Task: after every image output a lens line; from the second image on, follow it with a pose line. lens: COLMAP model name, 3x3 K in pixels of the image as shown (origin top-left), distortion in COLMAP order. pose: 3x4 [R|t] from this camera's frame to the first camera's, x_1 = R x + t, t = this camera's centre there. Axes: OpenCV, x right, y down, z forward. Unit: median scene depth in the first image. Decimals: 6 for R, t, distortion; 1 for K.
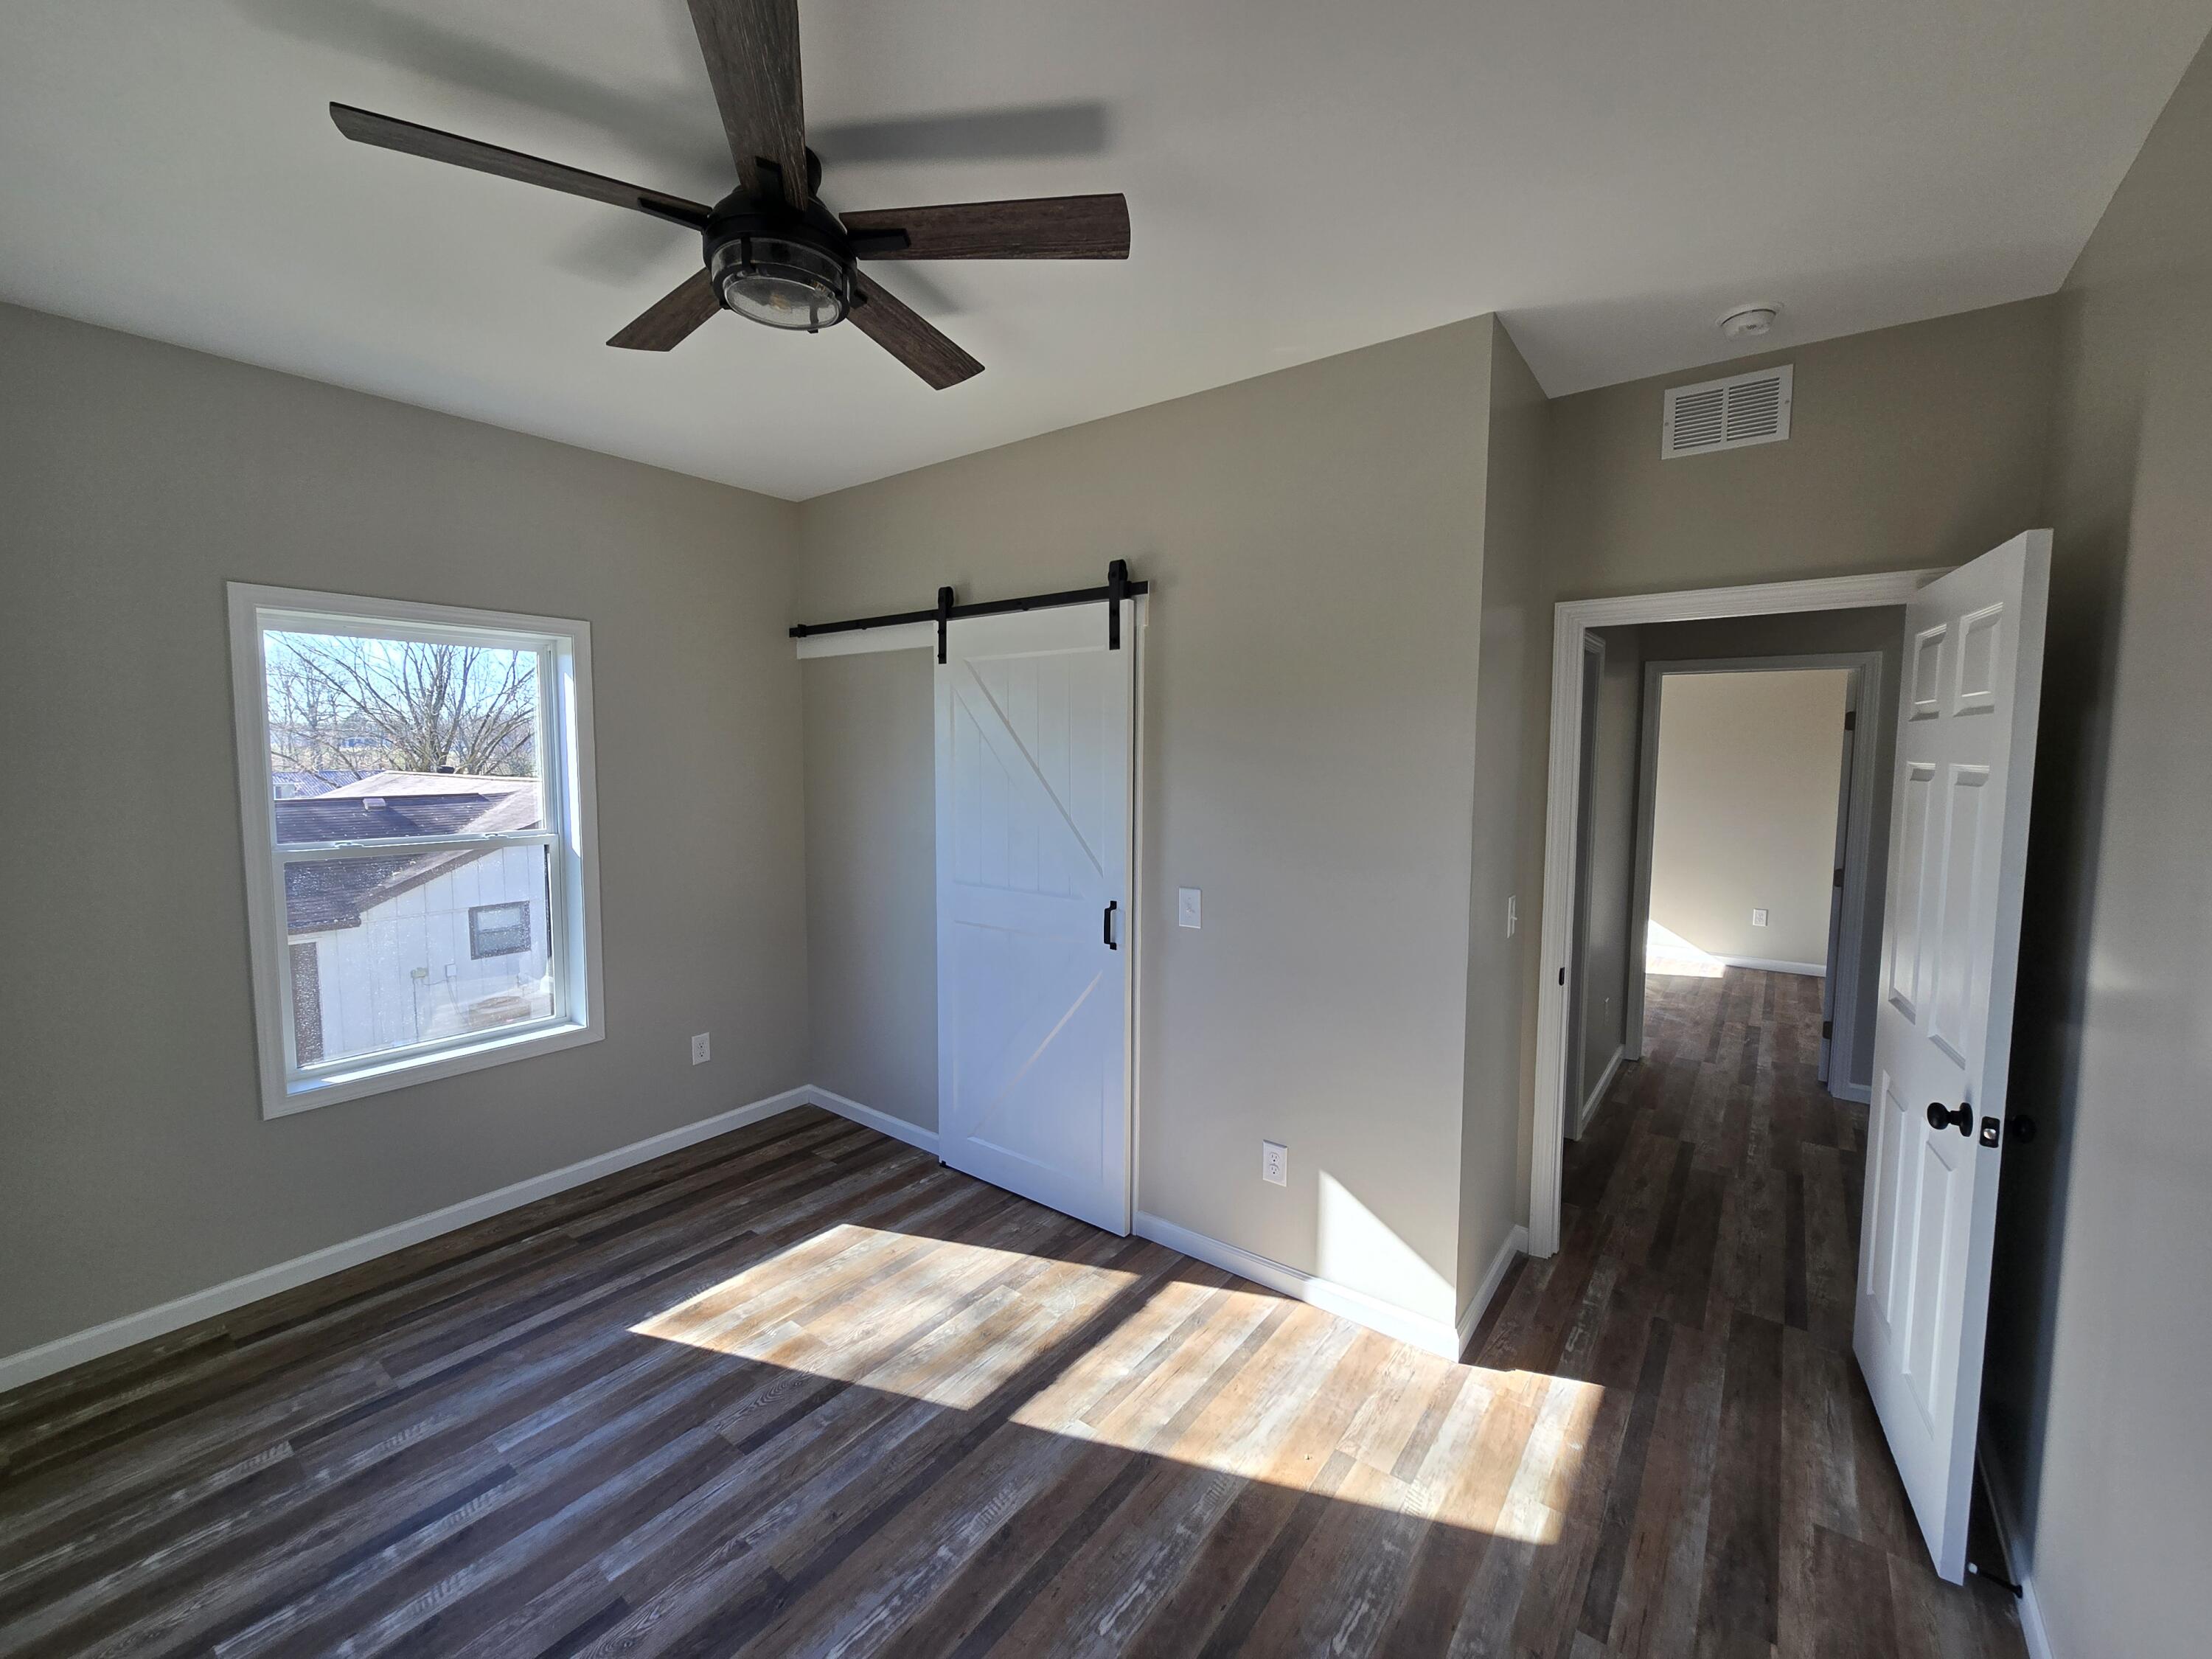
lens RADIAL K [[902.8, 0, 1103.4], [0, 902.8, 816.7], [0, 0, 1]] dist [-0.001456, -0.000022]
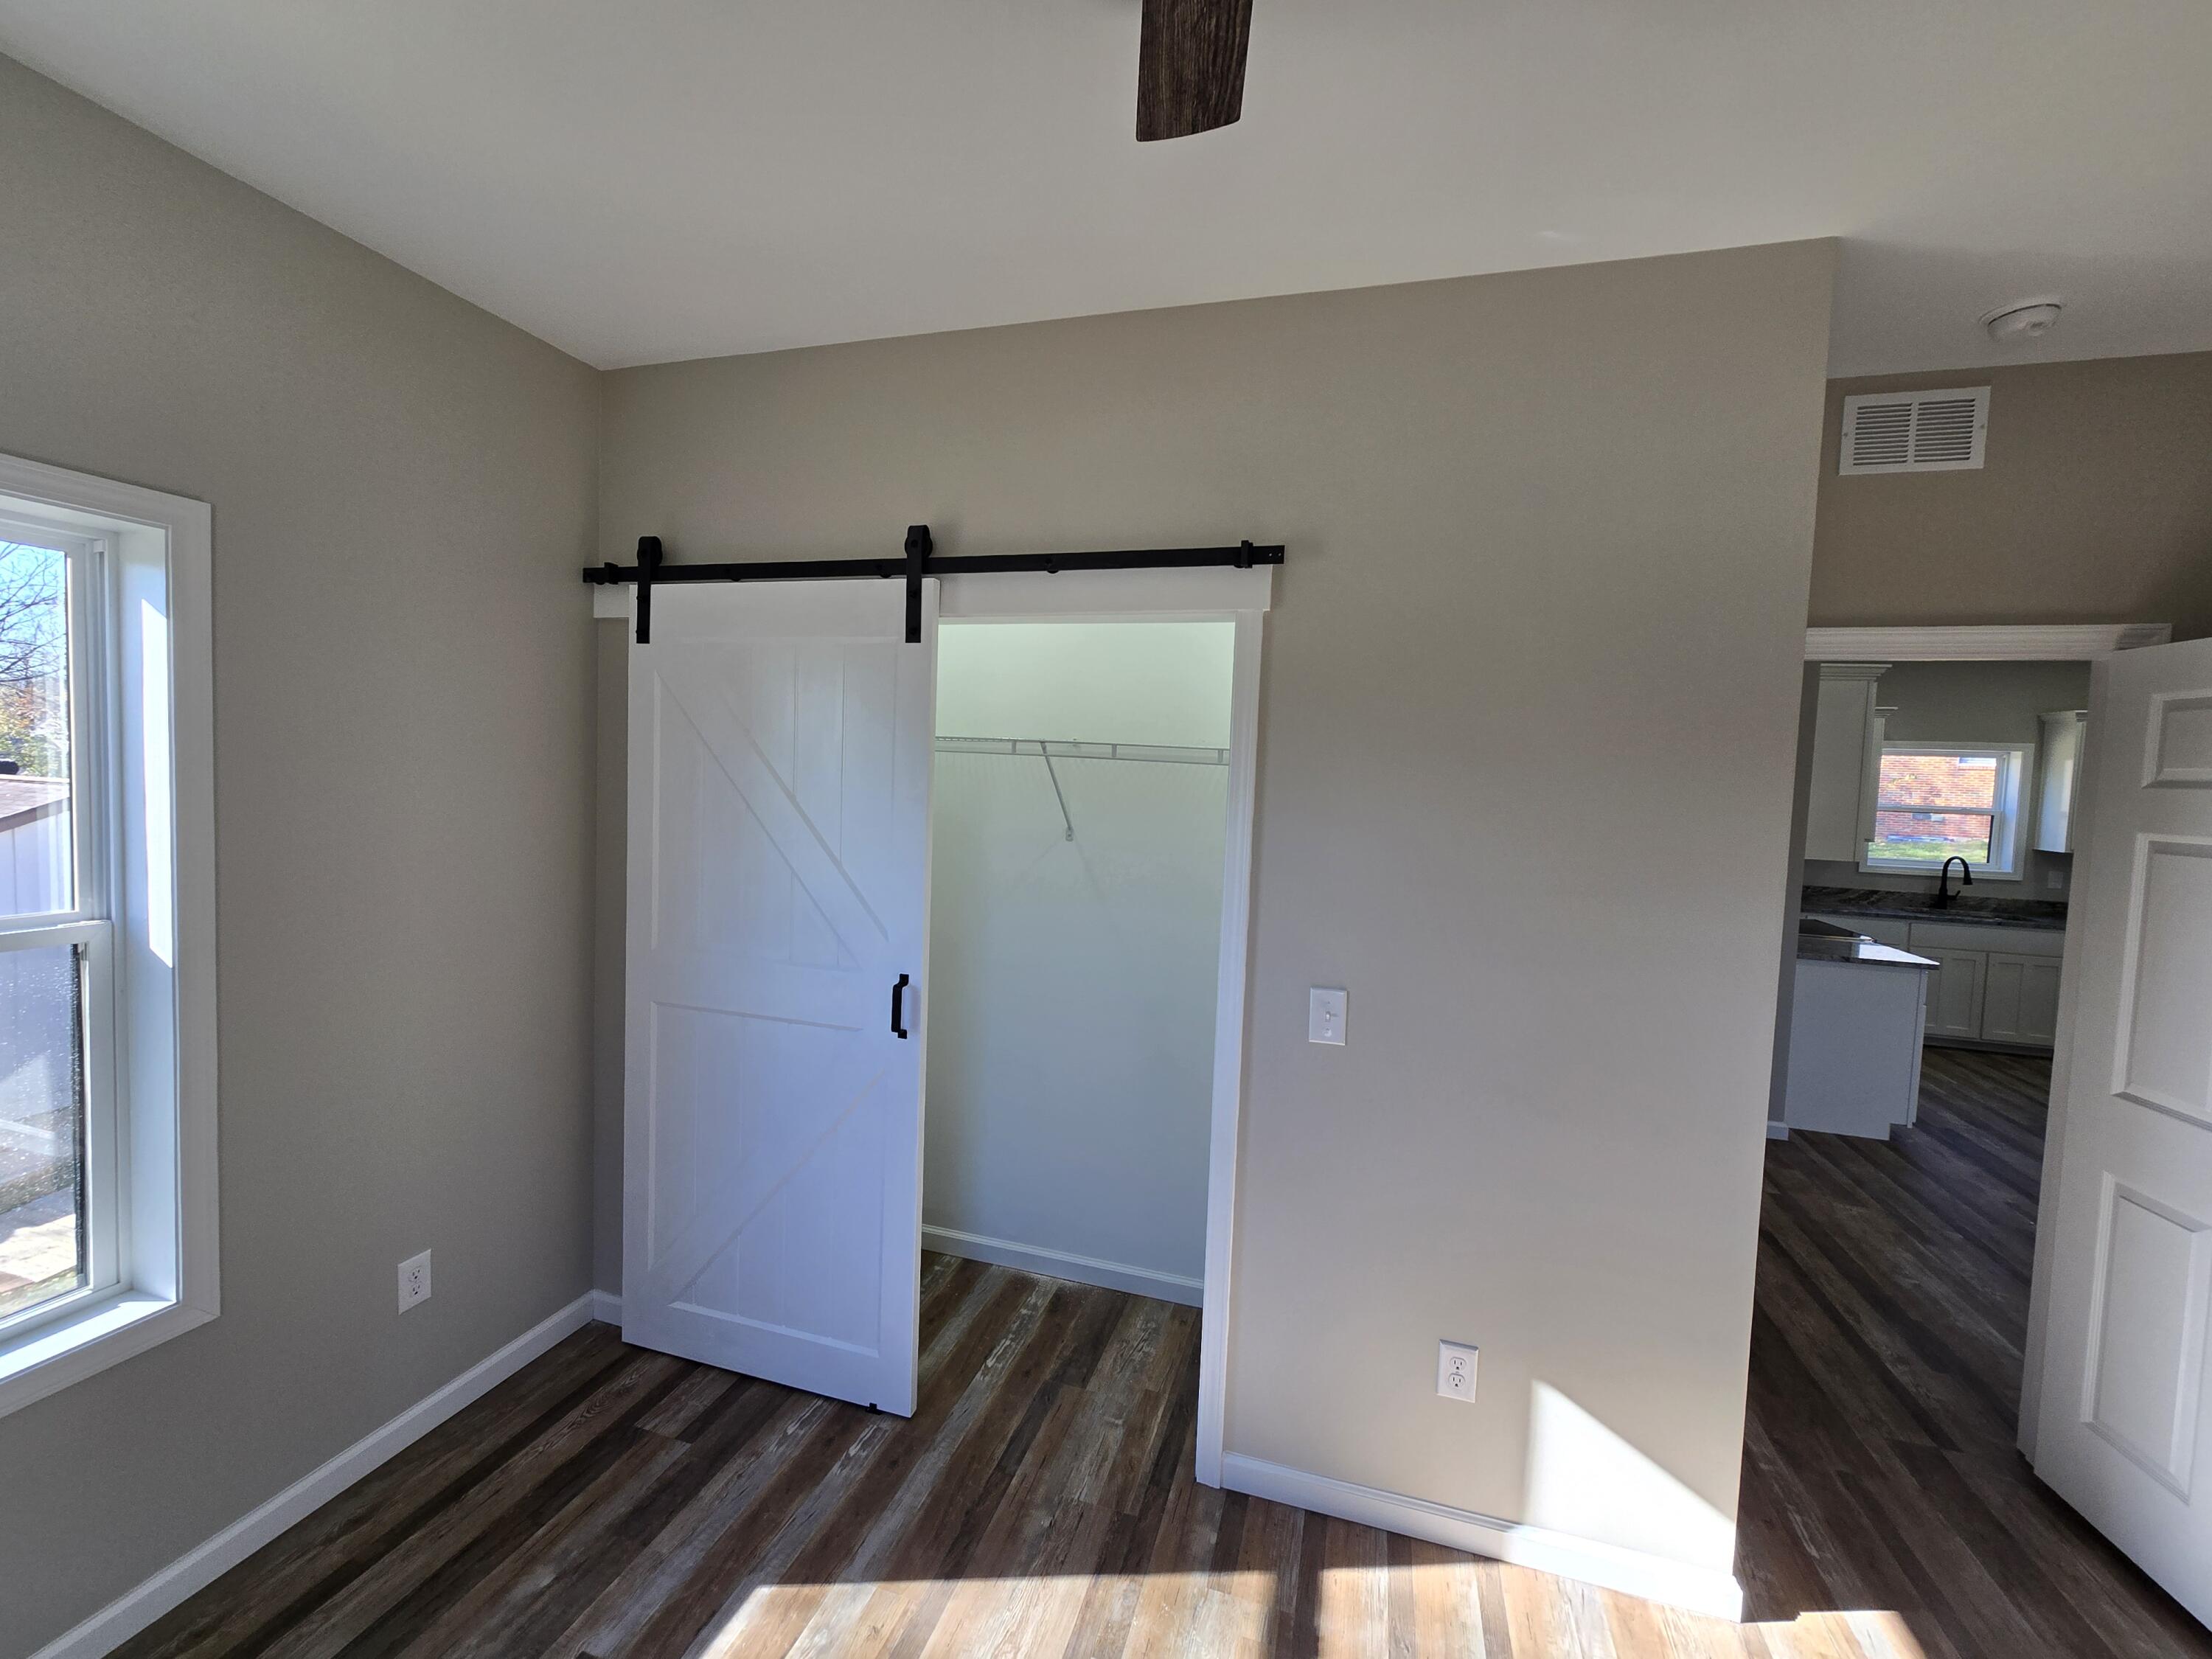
lens RADIAL K [[888.8, 0, 1107.0], [0, 888.8, 825.4], [0, 0, 1]] dist [-0.003485, -0.000077]
pose [[0.935994, 0.012701, 0.351787, -0.333011], [-0.006846, 0.999817, -0.017882, -0.036604], [-0.351949, 0.014329, 0.935909, 0.442446]]
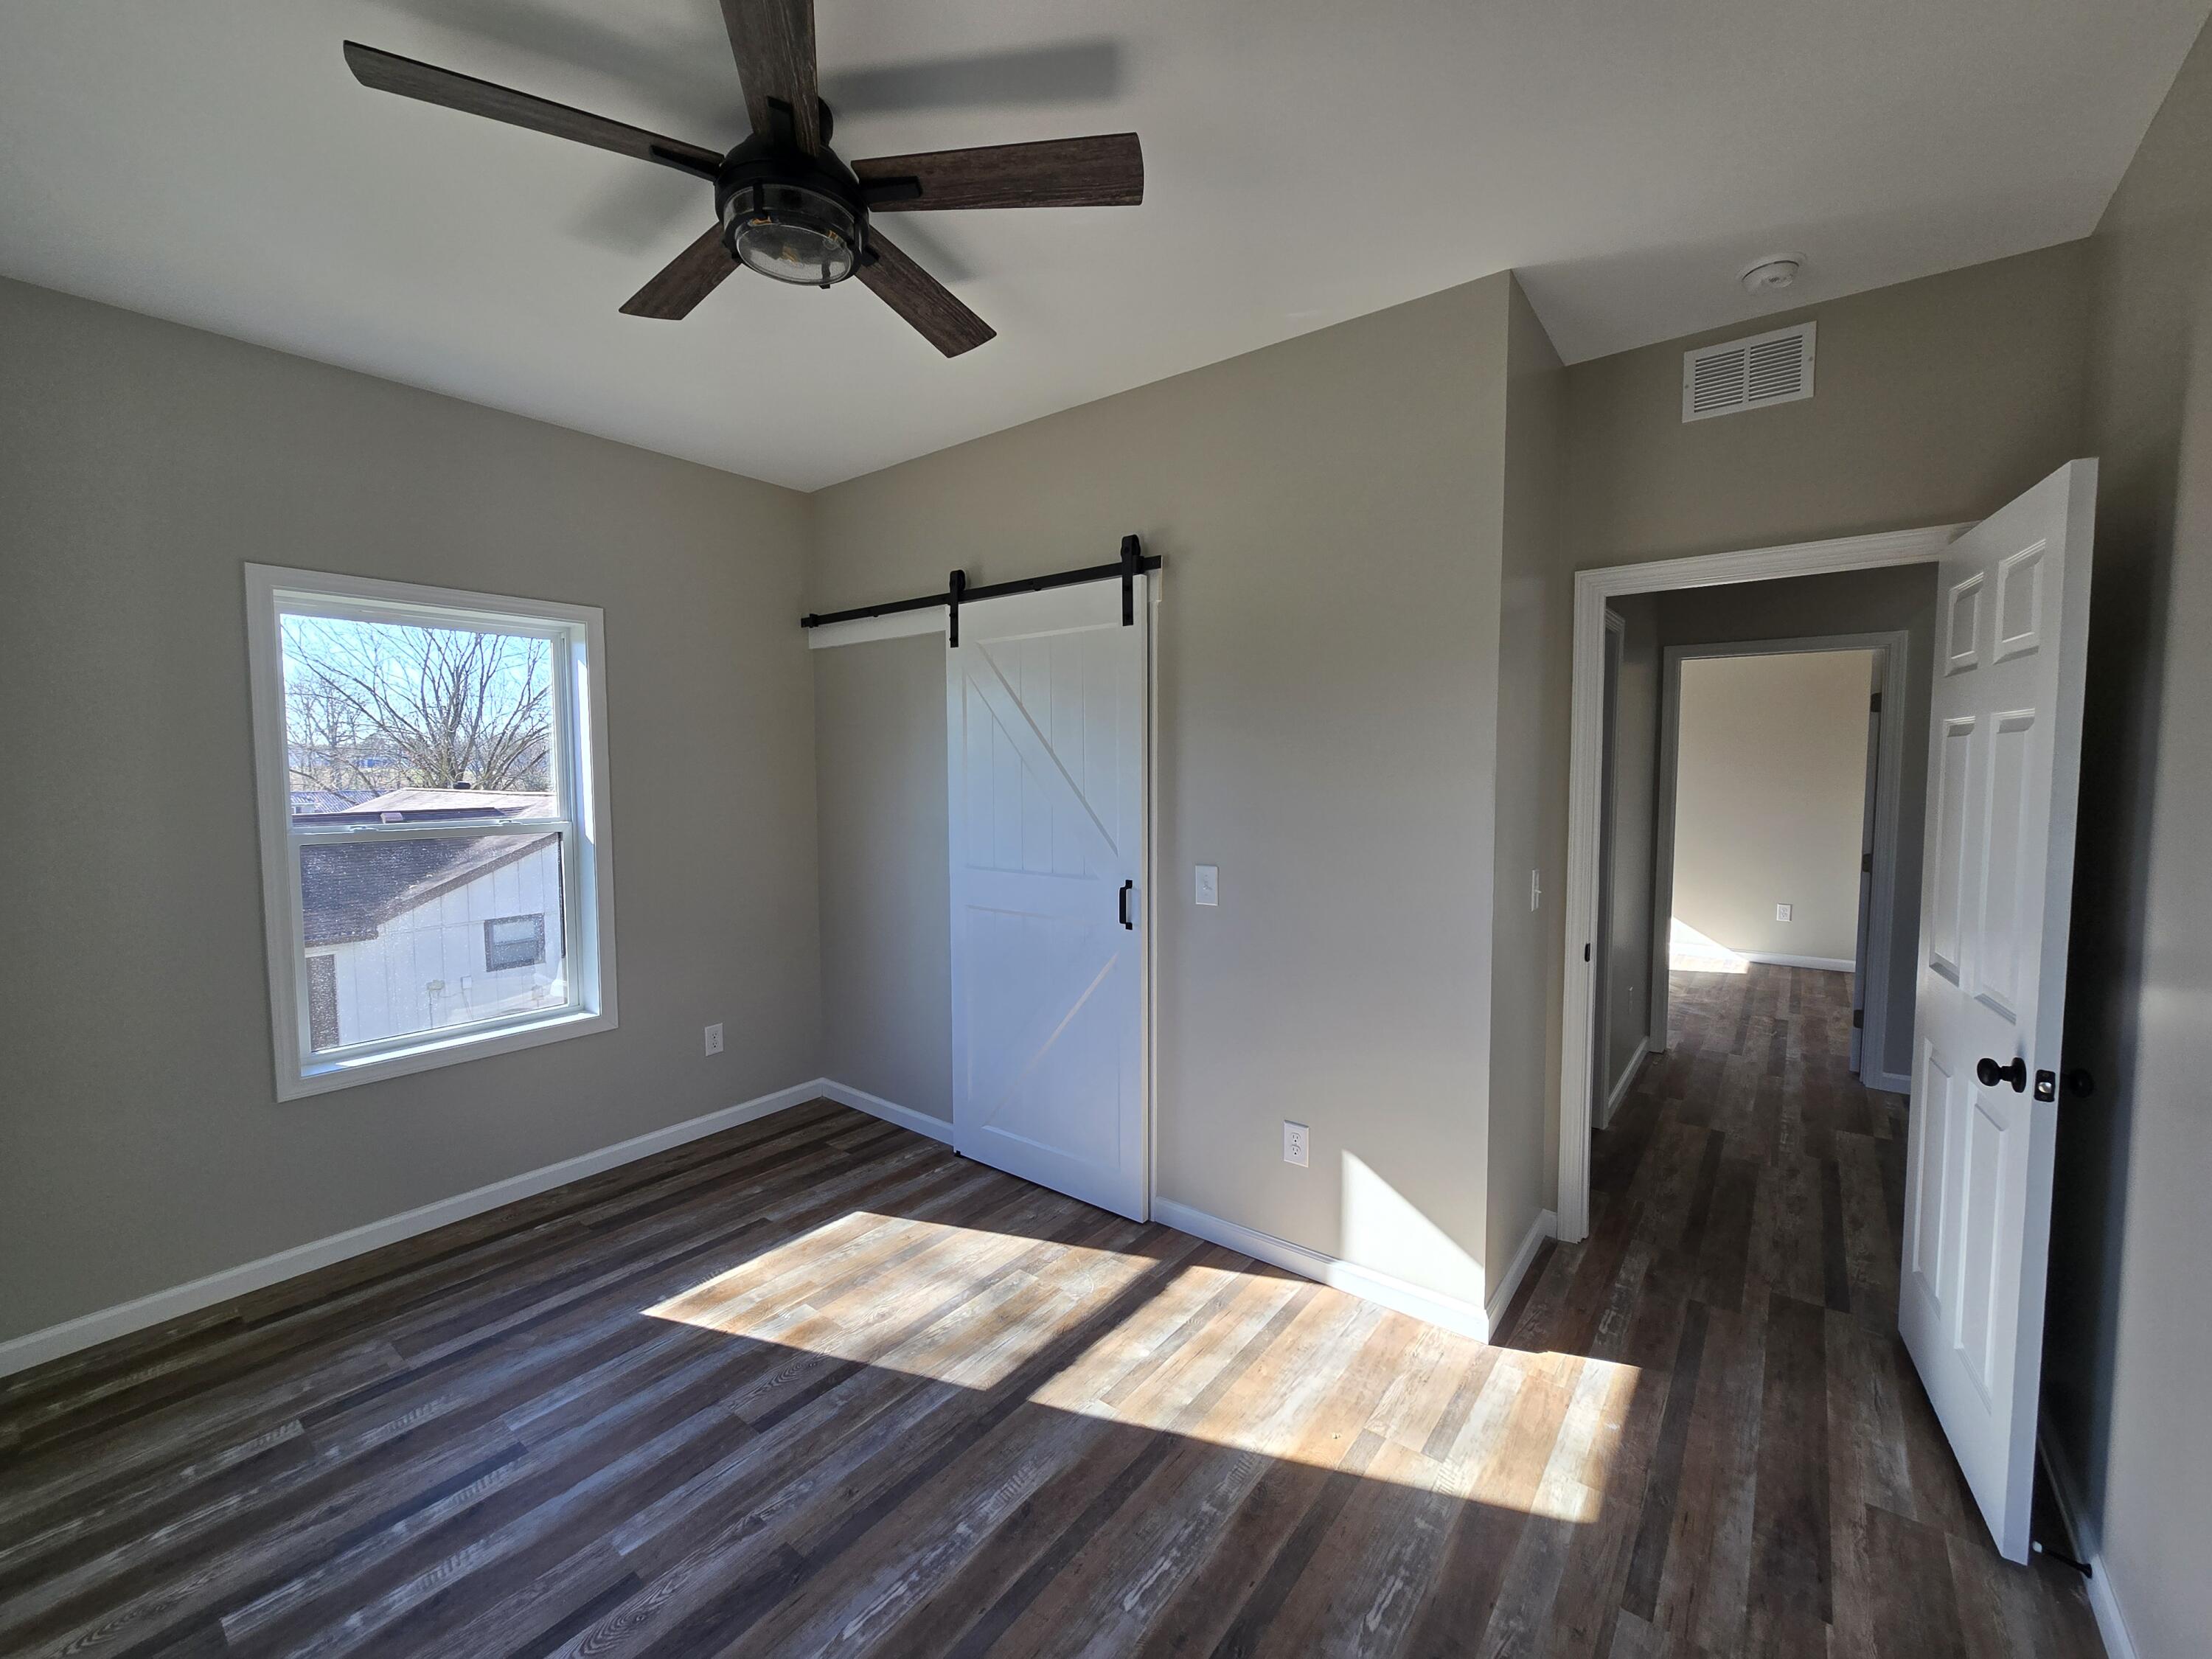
lens RADIAL K [[902.6, 0, 1101.0], [0, 902.6, 818.2], [0, 0, 1]] dist [-0.001292, 0.000224]
pose [[0.999872, -0.007944, -0.013892, -0.005596], [0.007740, 0.999861, -0.014743, 0.044319], [0.014007, 0.014633, 0.999795, 0.012056]]
